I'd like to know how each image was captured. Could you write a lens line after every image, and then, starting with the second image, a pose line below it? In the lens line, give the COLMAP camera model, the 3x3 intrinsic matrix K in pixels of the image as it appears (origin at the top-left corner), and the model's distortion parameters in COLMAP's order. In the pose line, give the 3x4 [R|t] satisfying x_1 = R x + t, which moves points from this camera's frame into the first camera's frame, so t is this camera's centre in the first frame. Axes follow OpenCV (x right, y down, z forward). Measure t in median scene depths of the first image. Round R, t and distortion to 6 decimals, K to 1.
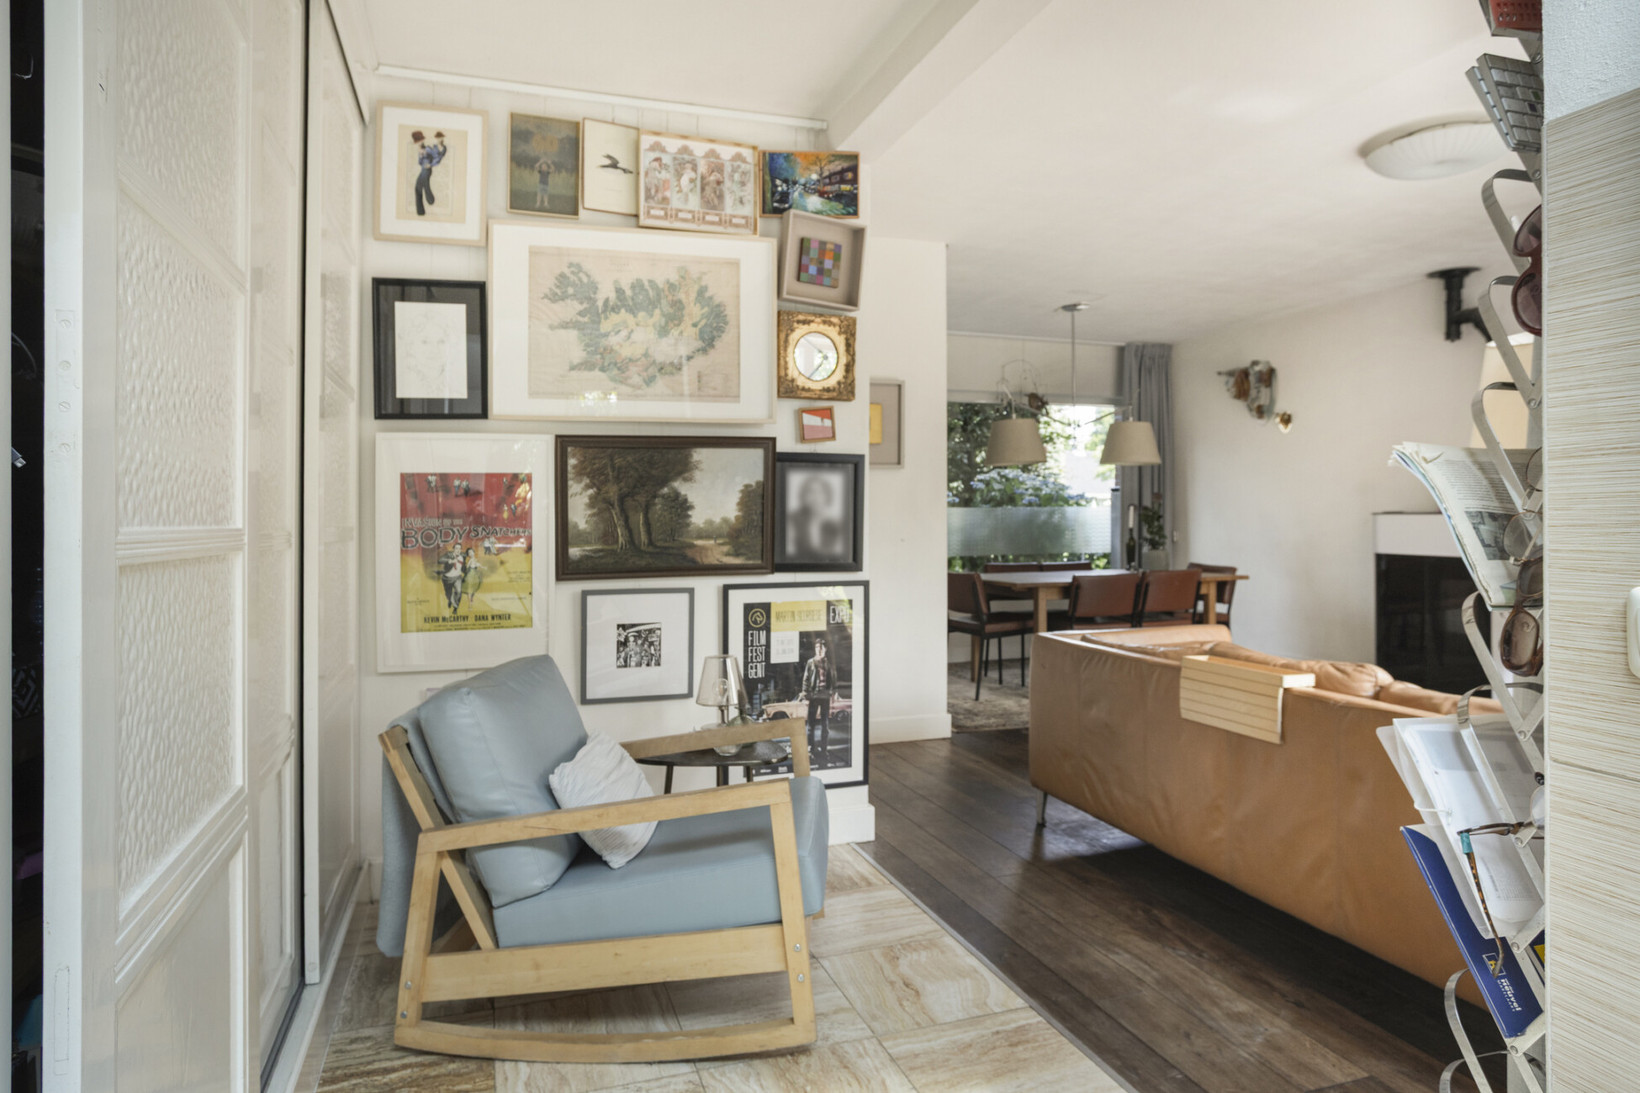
lens RADIAL K [[989.9, 0, 817.4], [0, 989.9, 511.2], [0, 0, 1]] dist [-0.025214, 0.000827]
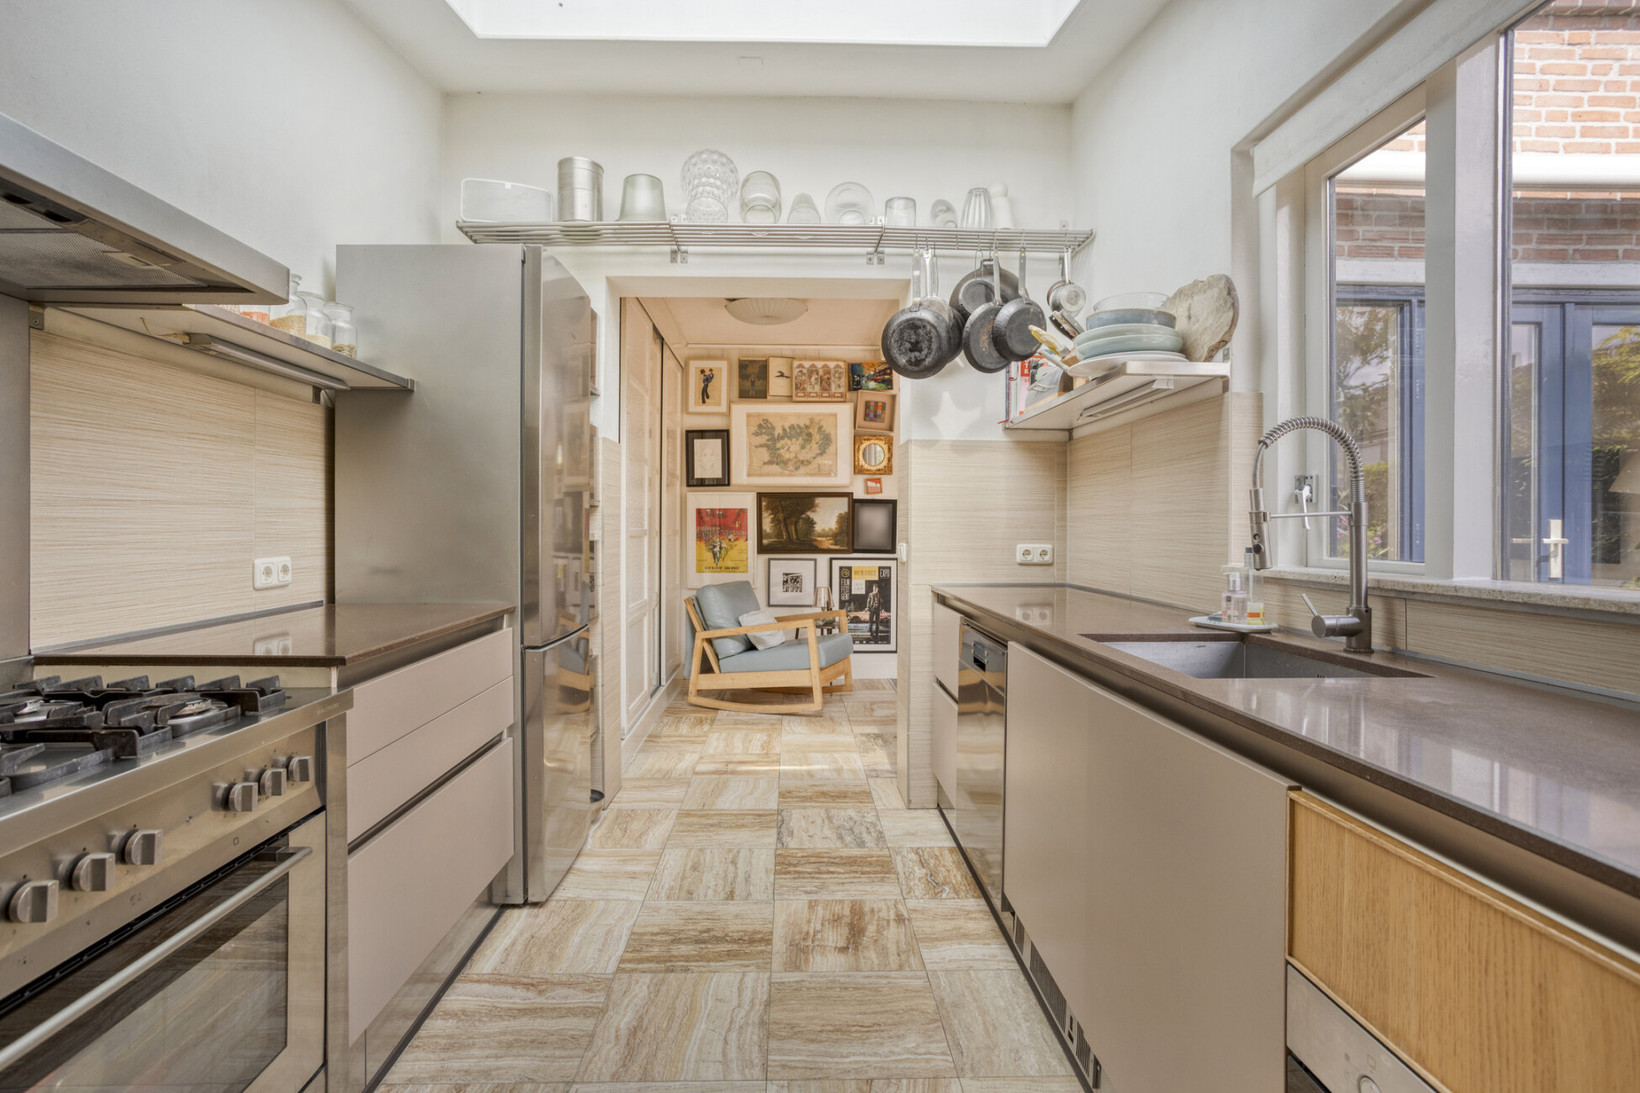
lens RADIAL K [[803.9, 0, 816.8], [0, 803.9, 568.1], [0, 0, 1]] dist [0.000266, 0.000067]
pose [[0.959226, 0.026603, -0.281385, 0.409858], [-0.010635, 0.998253, 0.058125, -0.008693], [0.282439, -0.052762, 0.957833, -0.799767]]
